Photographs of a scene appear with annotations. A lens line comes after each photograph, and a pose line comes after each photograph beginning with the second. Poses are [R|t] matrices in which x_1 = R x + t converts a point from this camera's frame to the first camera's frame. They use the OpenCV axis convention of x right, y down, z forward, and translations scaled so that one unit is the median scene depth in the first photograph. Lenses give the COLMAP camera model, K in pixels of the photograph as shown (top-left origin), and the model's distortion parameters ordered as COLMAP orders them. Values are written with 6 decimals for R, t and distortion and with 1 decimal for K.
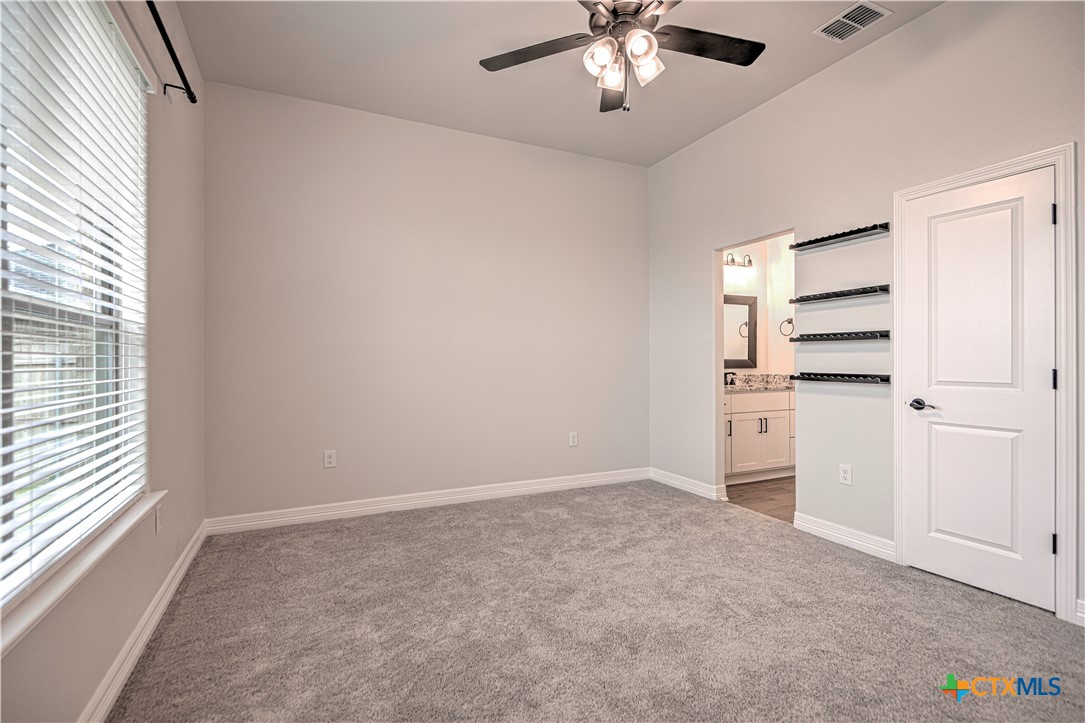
lens RADIAL K [[509.6, 0, 542.0], [0, 509.6, 365.2], [0, 0, 1]] dist [-0.002525, -0.000351]
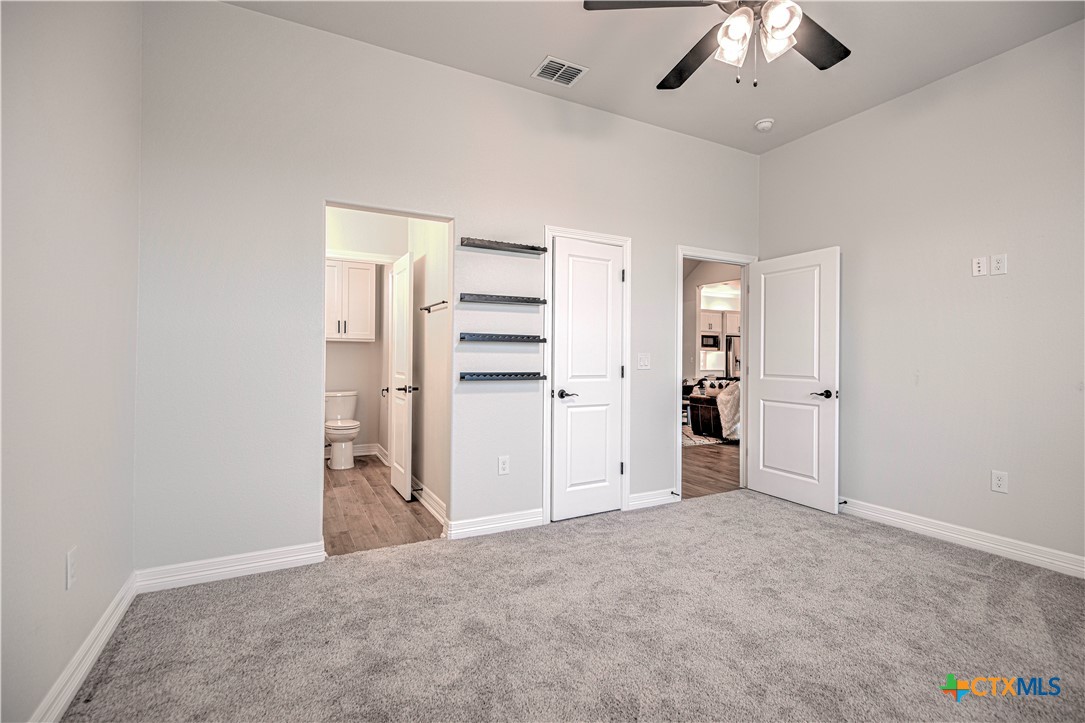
lens RADIAL K [[509.6, 0, 550.8], [0, 509.6, 362.9], [0, 0, 1]] dist [-0.002525, -0.000351]
pose [[-0.063301, 0.004335, 0.997985, -0.447964], [0.010398, 0.999939, -0.003684, 0.001168], [-0.997940, 0.010144, -0.063342, 0.877409]]
